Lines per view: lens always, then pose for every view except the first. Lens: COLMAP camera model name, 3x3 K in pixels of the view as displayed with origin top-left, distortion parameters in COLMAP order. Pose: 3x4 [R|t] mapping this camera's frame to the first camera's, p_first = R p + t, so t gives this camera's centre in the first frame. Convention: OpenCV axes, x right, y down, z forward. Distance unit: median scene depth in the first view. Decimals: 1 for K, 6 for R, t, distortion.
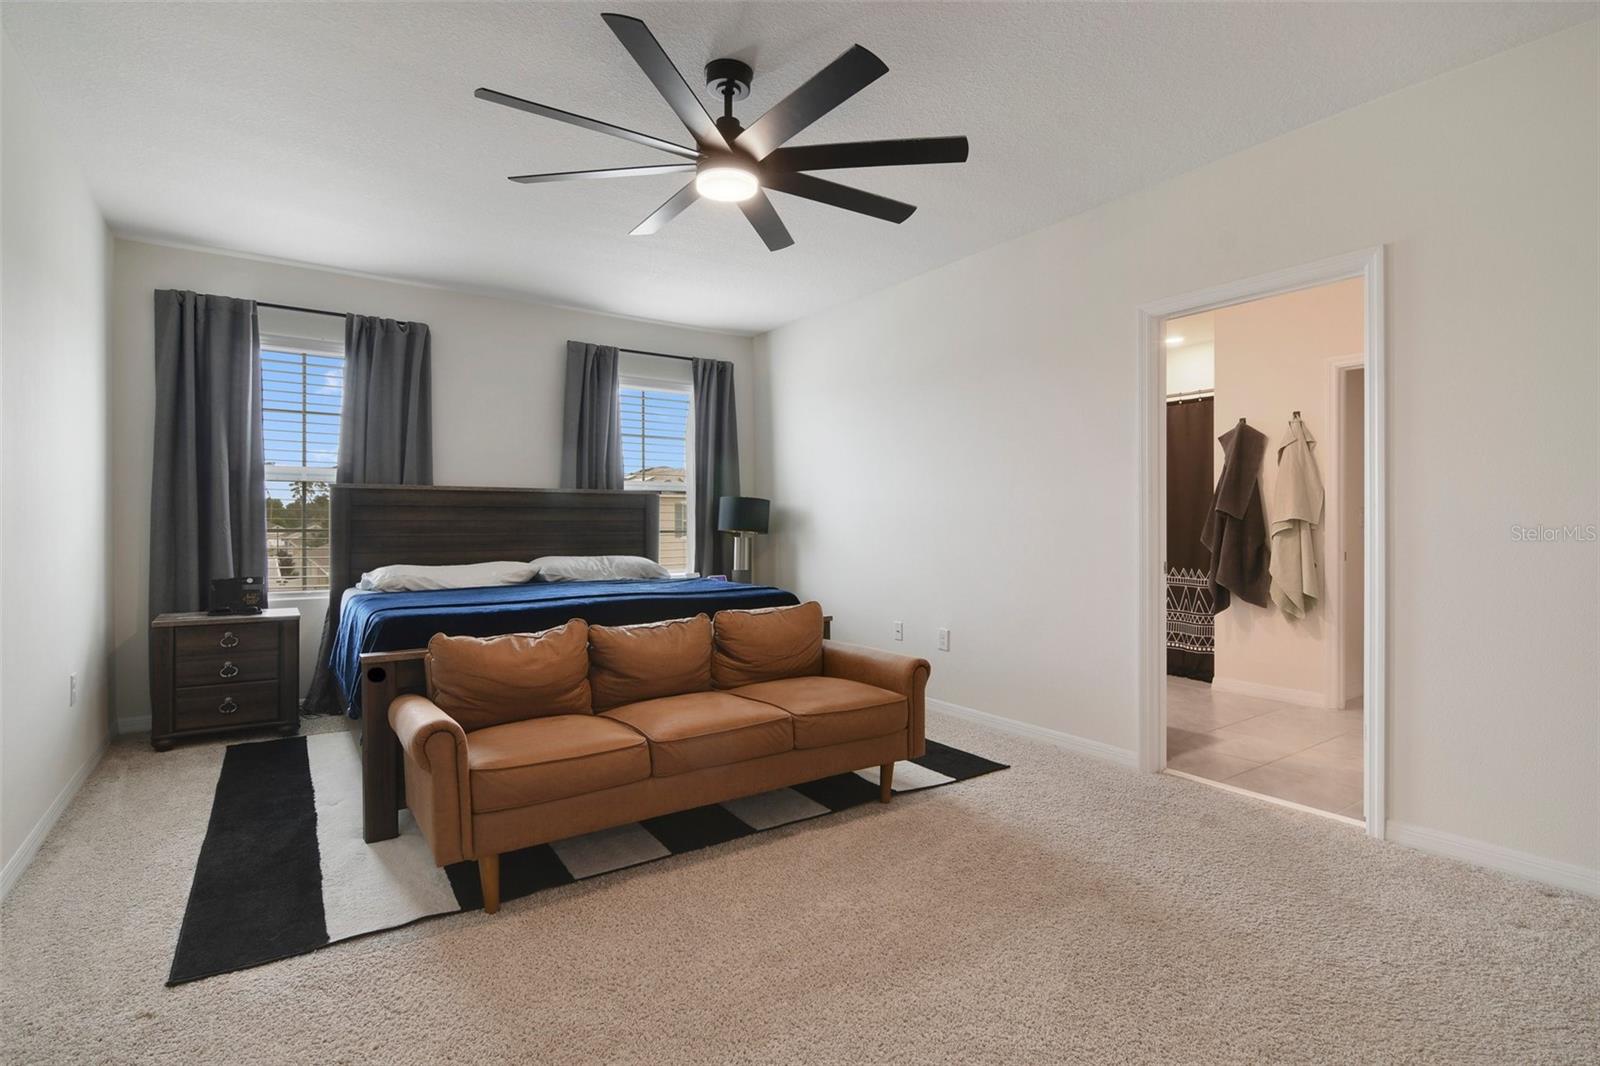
lens RADIAL K [[767.1, 0, 809.1], [0, 767.1, 520.5], [0, 0, 1]] dist [0.002788, -0.005410]
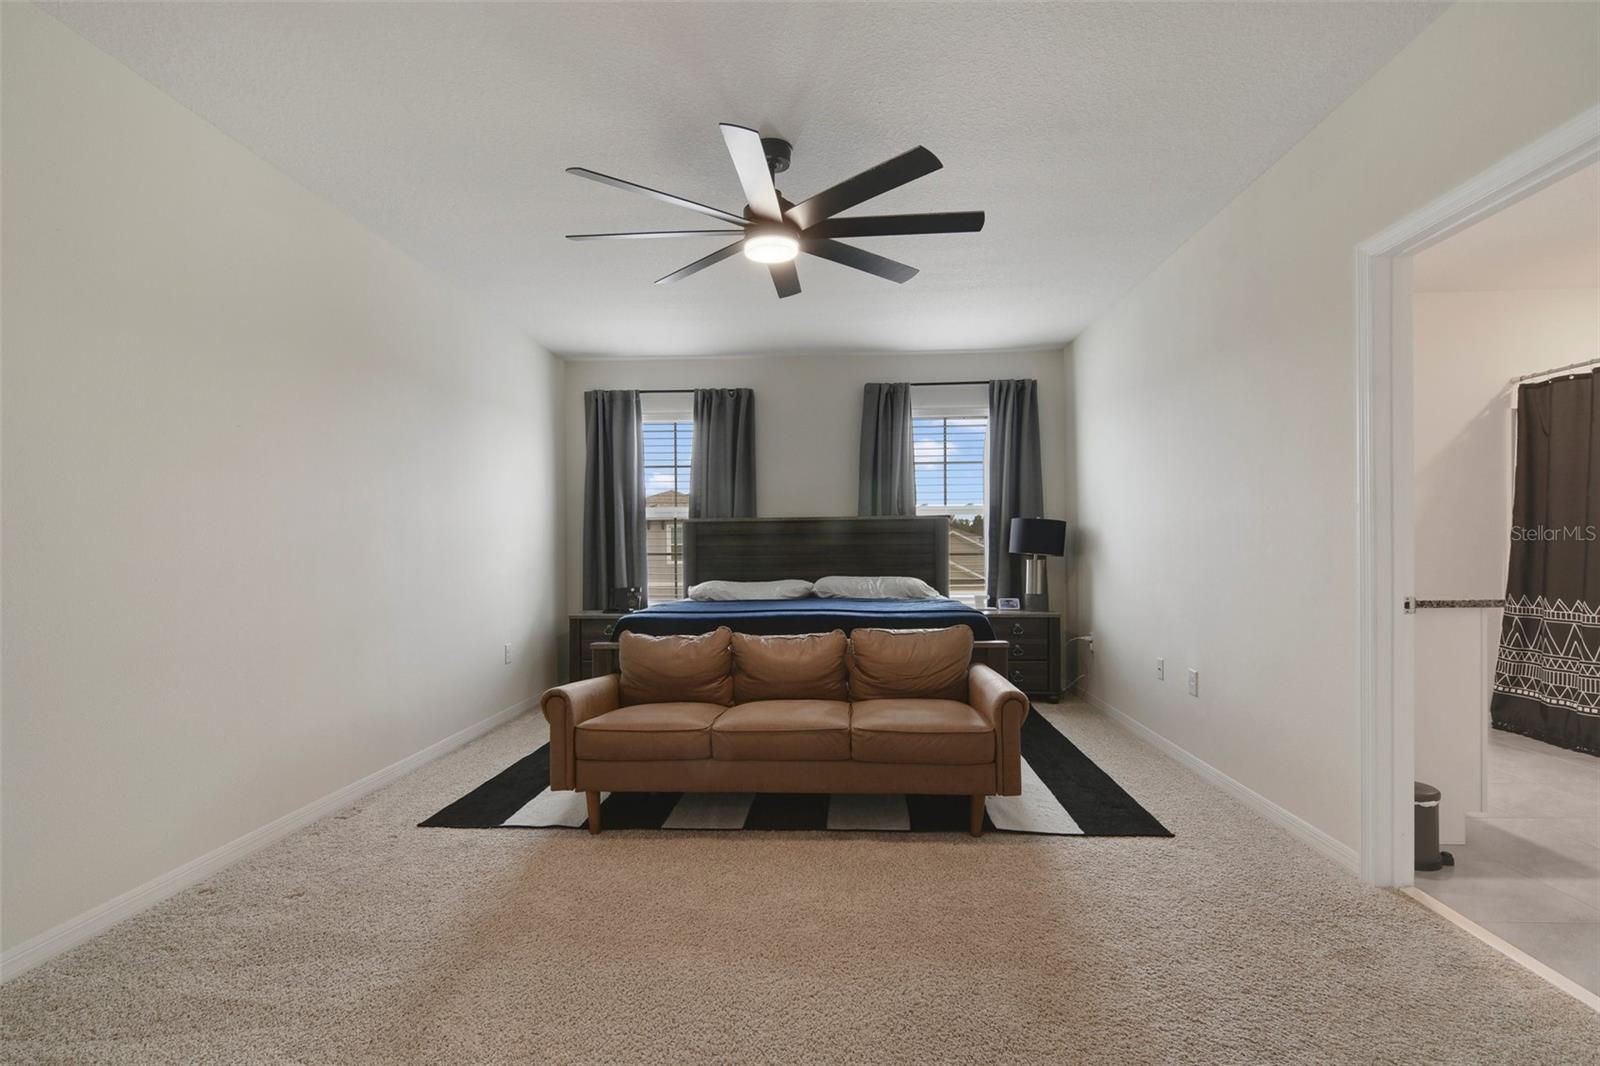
lens RADIAL K [[767.1, 0, 807.9], [0, 767.1, 548.4], [0, 0, 1]] dist [0.002788, -0.005410]
pose [[0.792110, -0.006216, -0.610347, 0.371887], [0.010983, 0.999931, 0.004070, 0.000244], [0.610280, -0.009928, 0.792124, 0.079288]]
